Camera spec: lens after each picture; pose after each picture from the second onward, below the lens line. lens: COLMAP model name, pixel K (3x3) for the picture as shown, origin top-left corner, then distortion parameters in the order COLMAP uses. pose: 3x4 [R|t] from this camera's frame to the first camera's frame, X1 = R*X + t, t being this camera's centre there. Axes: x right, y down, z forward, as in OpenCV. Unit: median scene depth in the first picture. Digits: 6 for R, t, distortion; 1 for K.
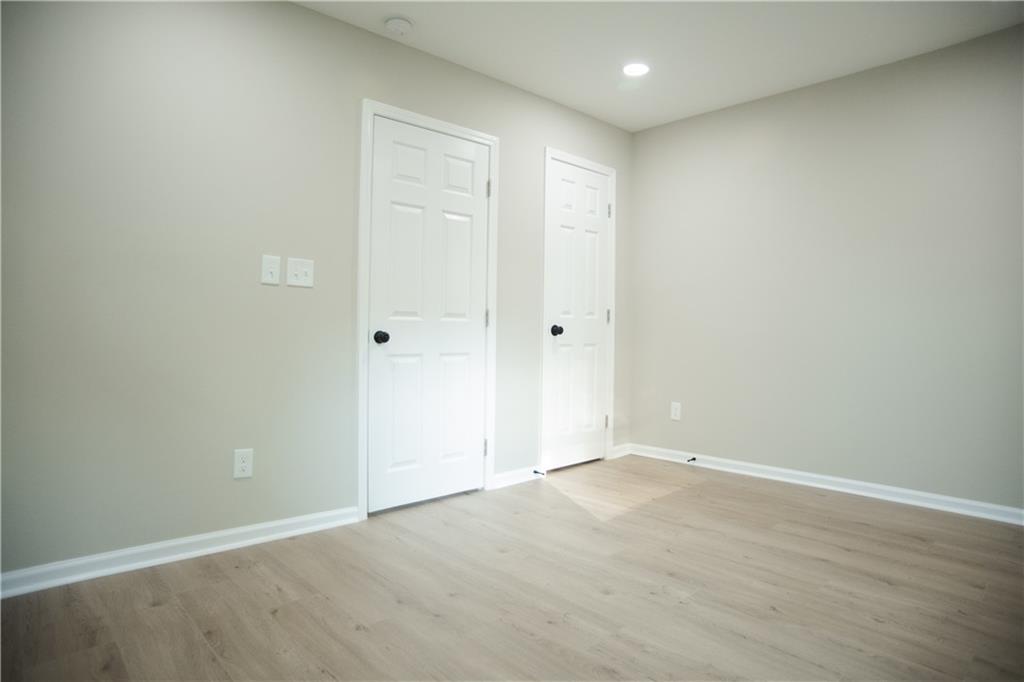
lens RADIAL K [[582.1, 0, 518.4], [0, 582.1, 328.0], [0, 0, 1]] dist [-0.111990, 0.057431]
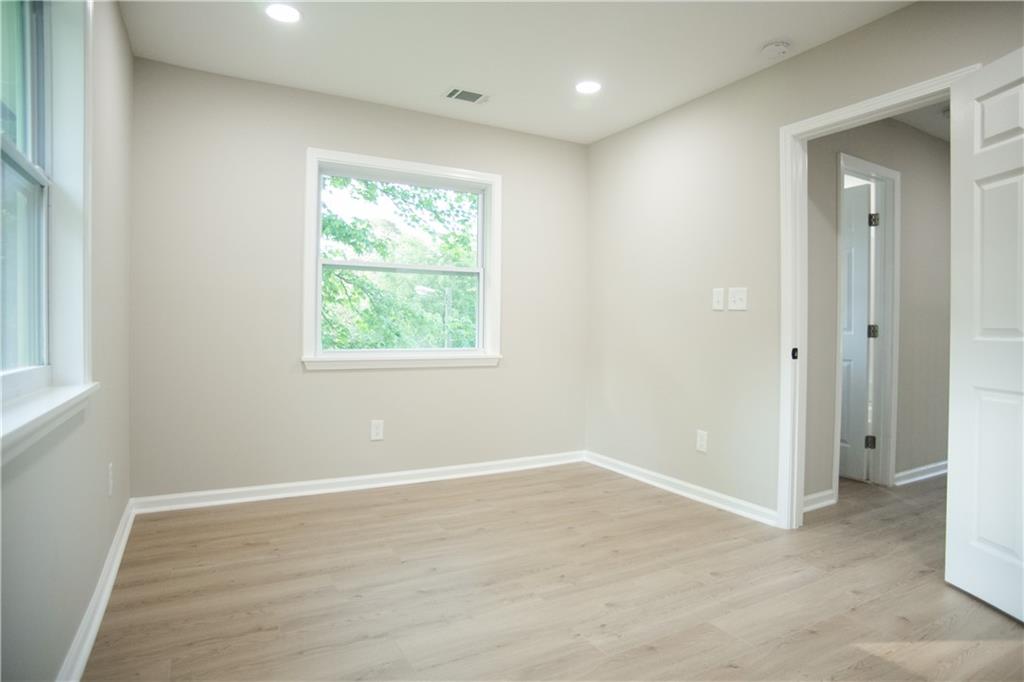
lens RADIAL K [[582.1, 0, 518.4], [0, 582.1, 328.0], [0, 0, 1]] dist [-0.111990, 0.057431]
pose [[-0.231336, -0.016627, -0.972732, 0.746183], [-0.012408, 0.999823, -0.014139, -0.008951], [0.972795, 0.008799, -0.231502, 0.671241]]
